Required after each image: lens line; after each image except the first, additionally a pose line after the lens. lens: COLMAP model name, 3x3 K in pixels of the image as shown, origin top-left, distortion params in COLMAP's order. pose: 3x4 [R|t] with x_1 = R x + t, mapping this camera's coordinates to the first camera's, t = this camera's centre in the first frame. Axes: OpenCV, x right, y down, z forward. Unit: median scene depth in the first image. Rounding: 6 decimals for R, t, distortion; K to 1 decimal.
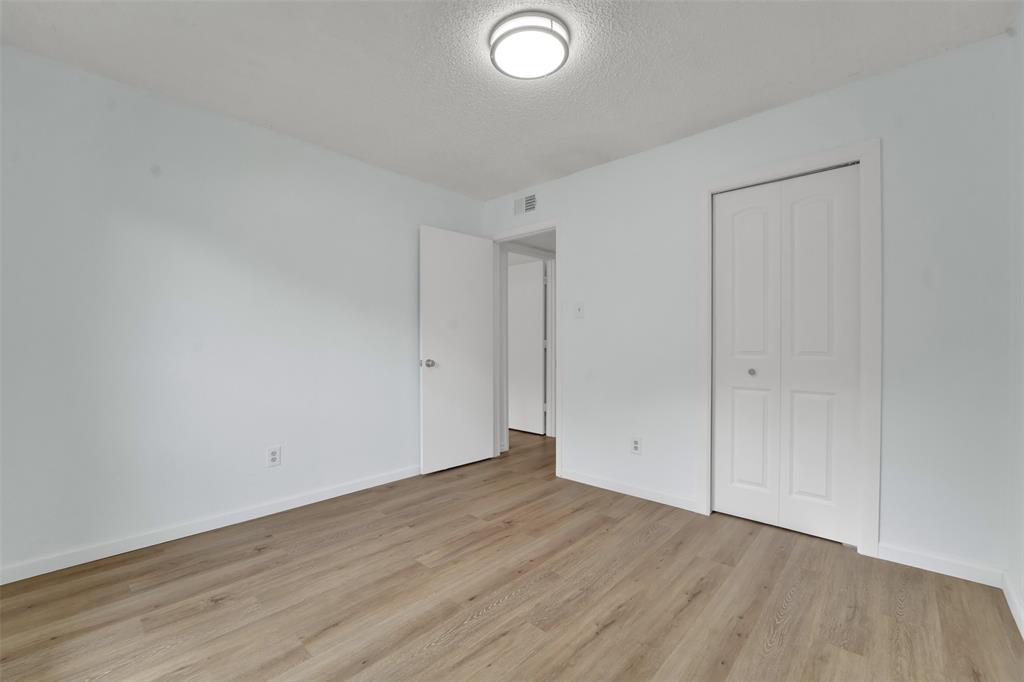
lens RADIAL K [[419.9, 0, 512.0], [0, 419.9, 341.0], [0, 0, 1]] dist [-0.018608, 0.000403]
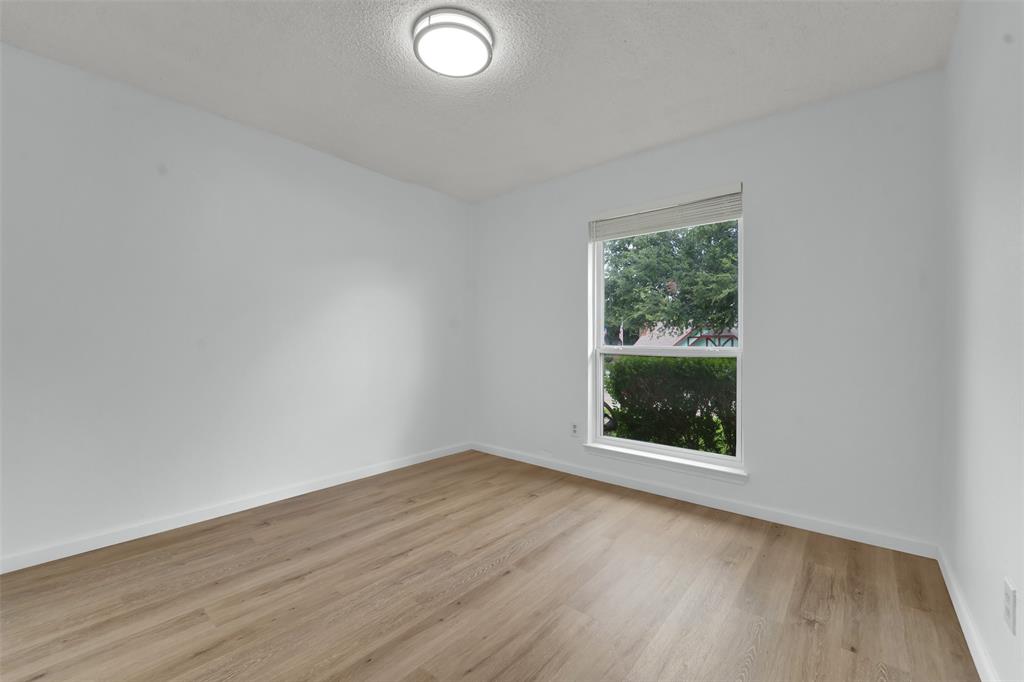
lens RADIAL K [[419.9, 0, 512.0], [0, 419.9, 341.0], [0, 0, 1]] dist [-0.018608, 0.000403]
pose [[-0.999011, -0.002701, -0.044377, -0.055333], [-0.002689, 0.999996, -0.000312, 0.008082], [0.044378, -0.000192, -0.999015, 2.006613]]
